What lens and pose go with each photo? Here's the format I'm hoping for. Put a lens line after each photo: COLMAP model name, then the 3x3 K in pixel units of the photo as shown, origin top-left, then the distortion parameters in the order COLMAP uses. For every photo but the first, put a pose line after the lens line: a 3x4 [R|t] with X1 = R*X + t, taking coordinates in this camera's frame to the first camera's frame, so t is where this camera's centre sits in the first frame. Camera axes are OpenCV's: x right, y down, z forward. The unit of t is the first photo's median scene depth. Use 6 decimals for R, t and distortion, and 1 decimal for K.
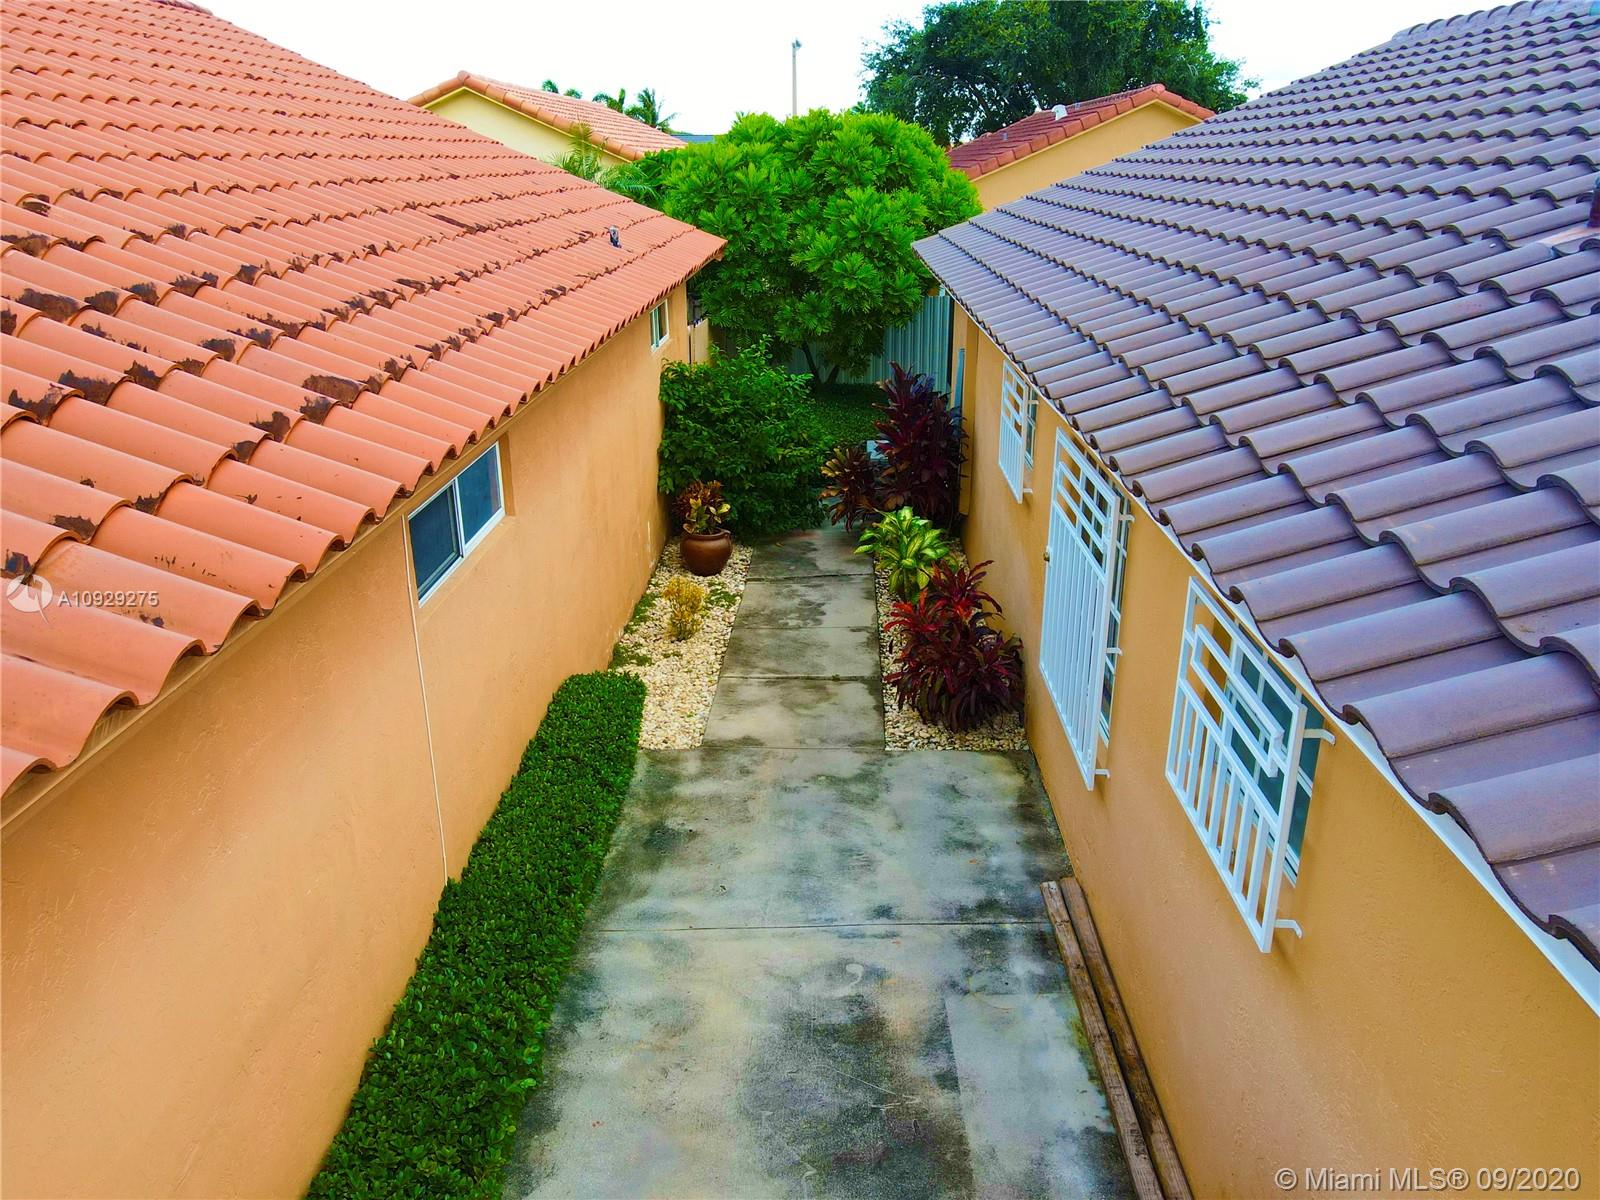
lens RADIAL K [[1174.7, 0, 808.9], [0, 1174.7, 593.7], [0, 0, 1]] dist [0.008526, 0.011076]
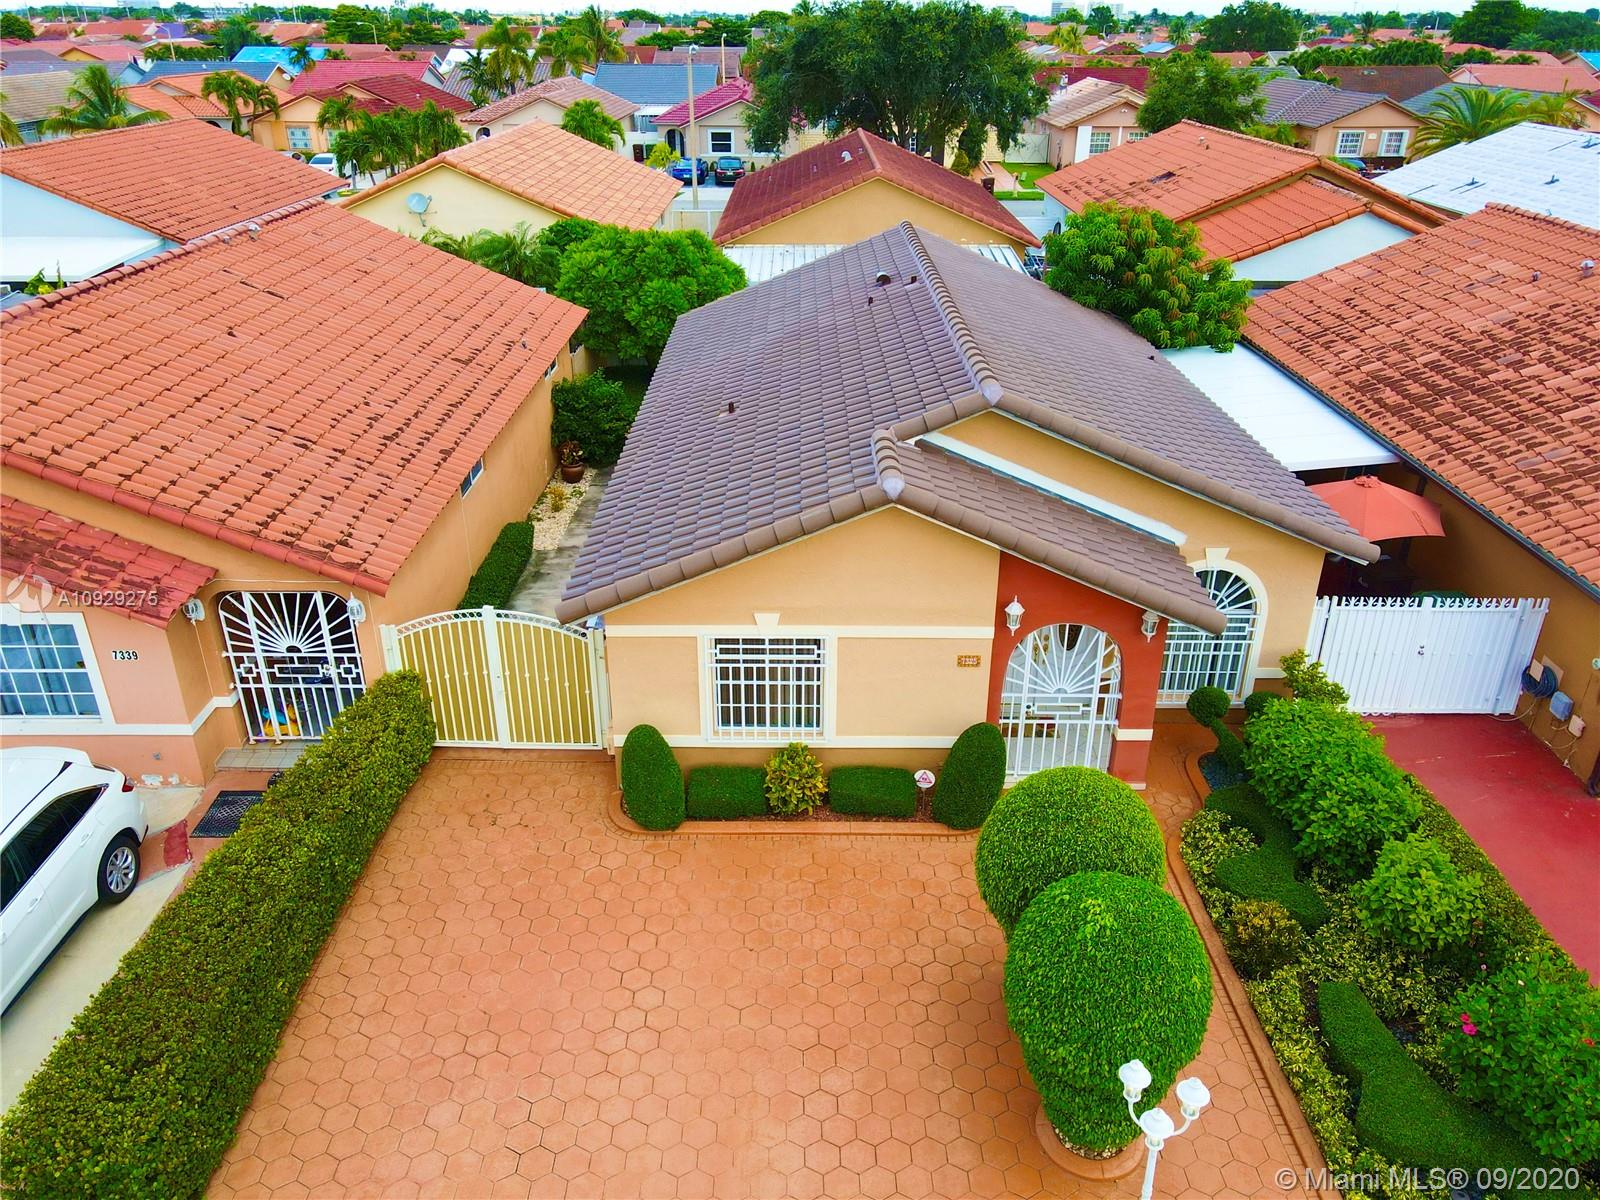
lens RADIAL K [[1174.7, 0, 803.9], [0, 1174.7, 595.5], [0, 0, 1]] dist [0.008526, 0.011076]
pose [[0.999782, -0.009680, 0.018491, 0.401971], [0.007777, 0.994925, 0.100314, -0.031705], [-0.019368, -0.100148, 0.994784, -1.629570]]
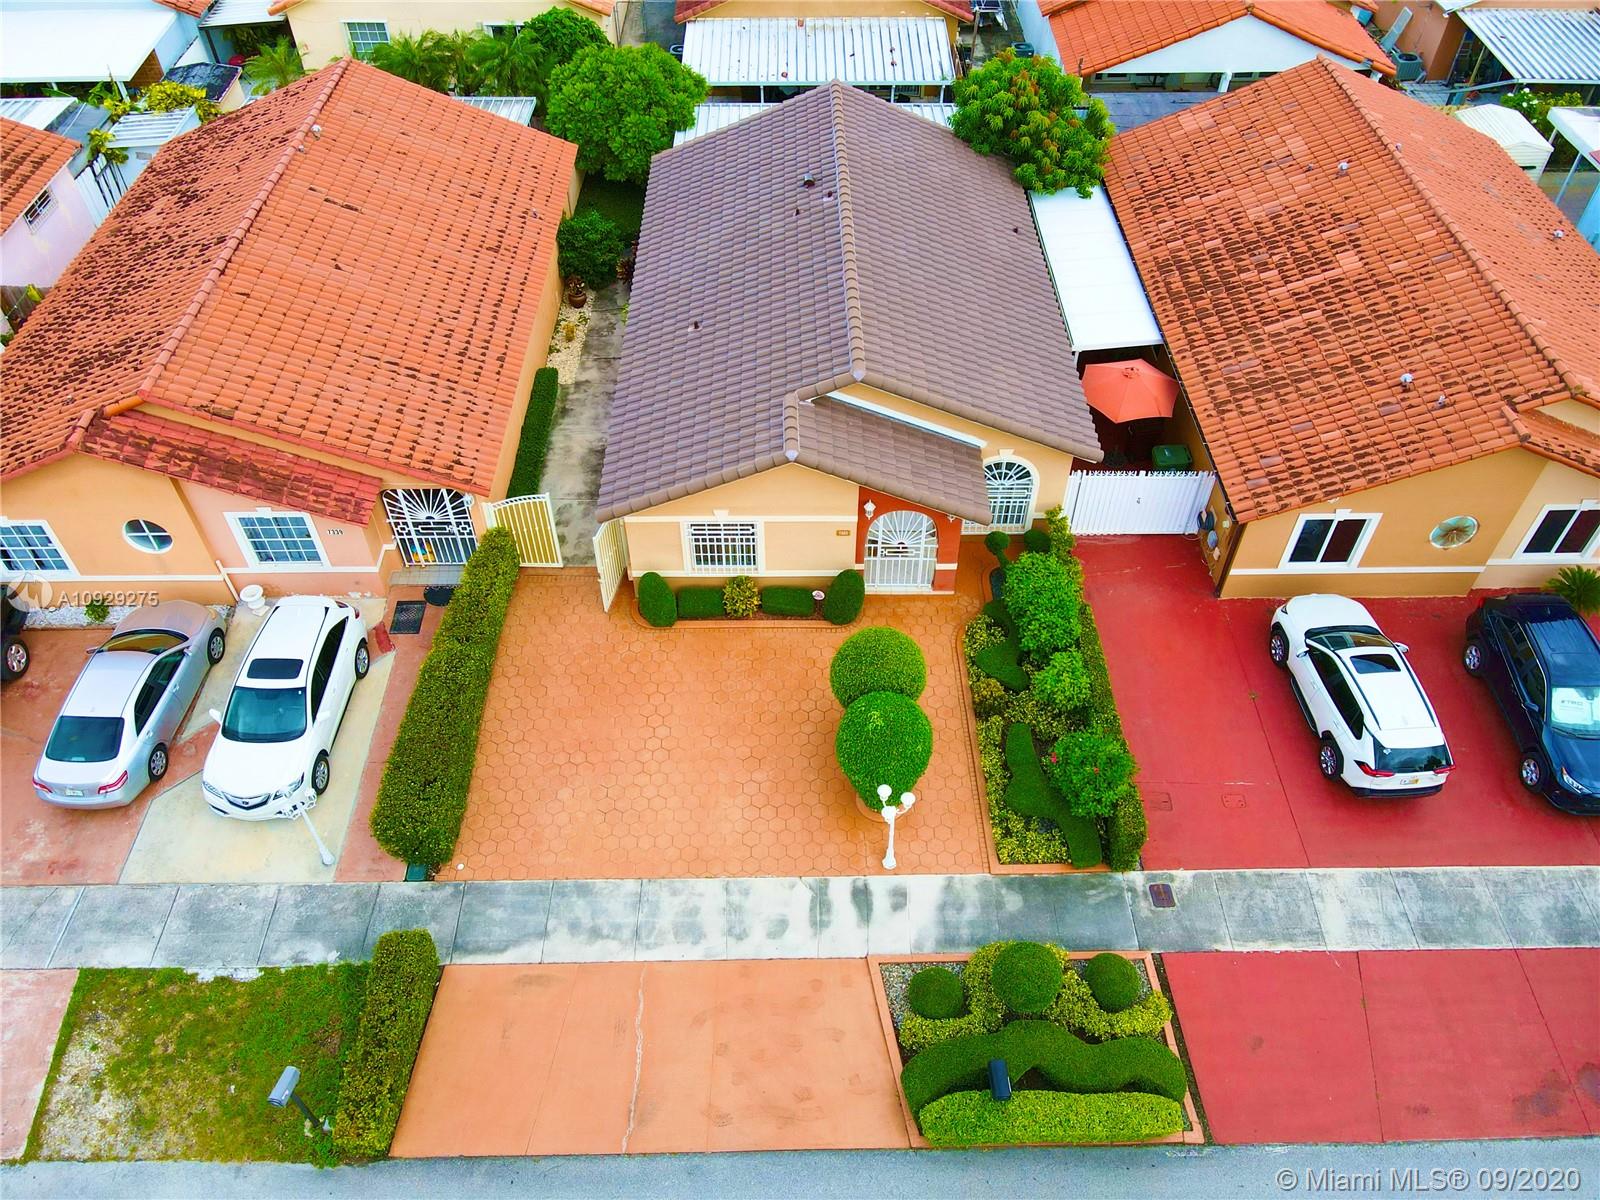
lens RADIAL K [[1174.7, 0, 804.9], [0, 1174.7, 596.7], [0, 0, 1]] dist [0.008526, 0.011076]
pose [[0.999411, -0.024230, 0.024283, 0.501718], [0.010997, 0.896813, 0.442273, -0.852675], [-0.032493, -0.441746, 0.896552, -2.527610]]
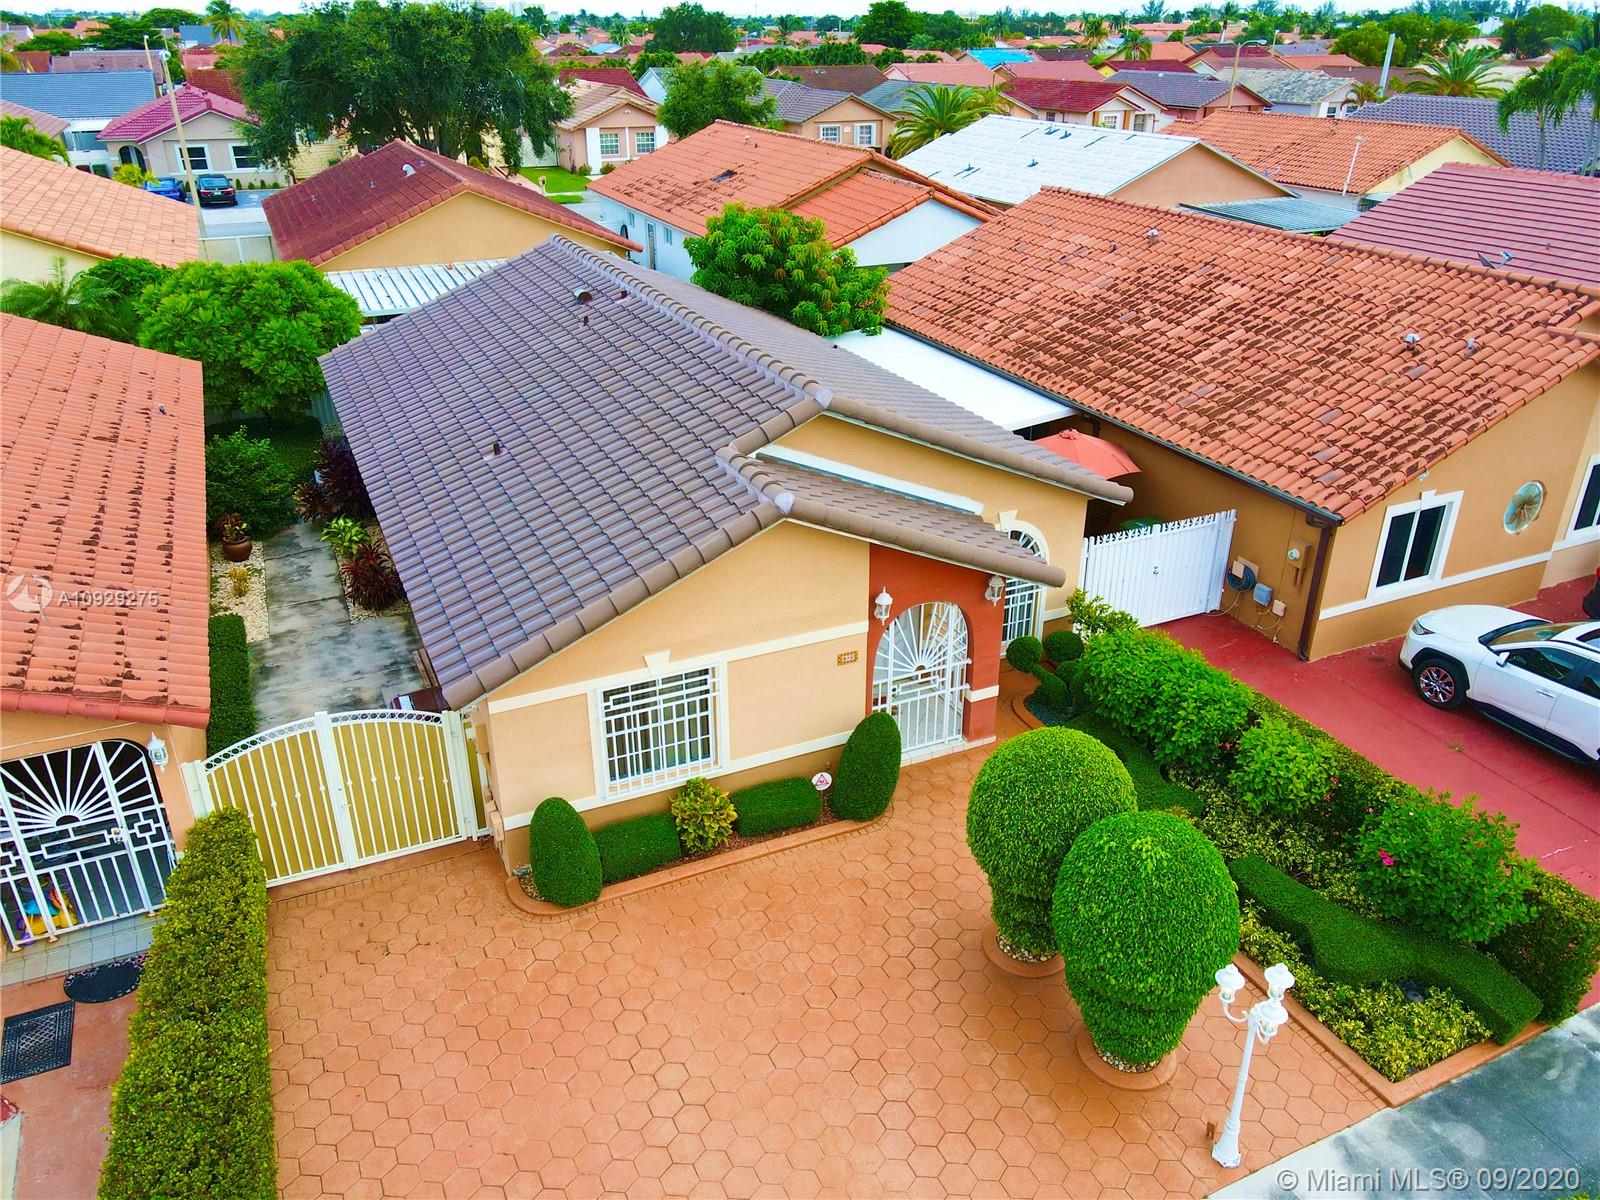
lens RADIAL K [[1174.7, 0, 809.0], [0, 1174.7, 599.1], [0, 0, 1]] dist [0.008526, 0.011076]
pose [[0.896523, -0.197105, 0.396732, -0.039345], [0.155320, 0.978570, 0.135188, -0.093290], [-0.414877, -0.059578, 0.907925, -1.512612]]
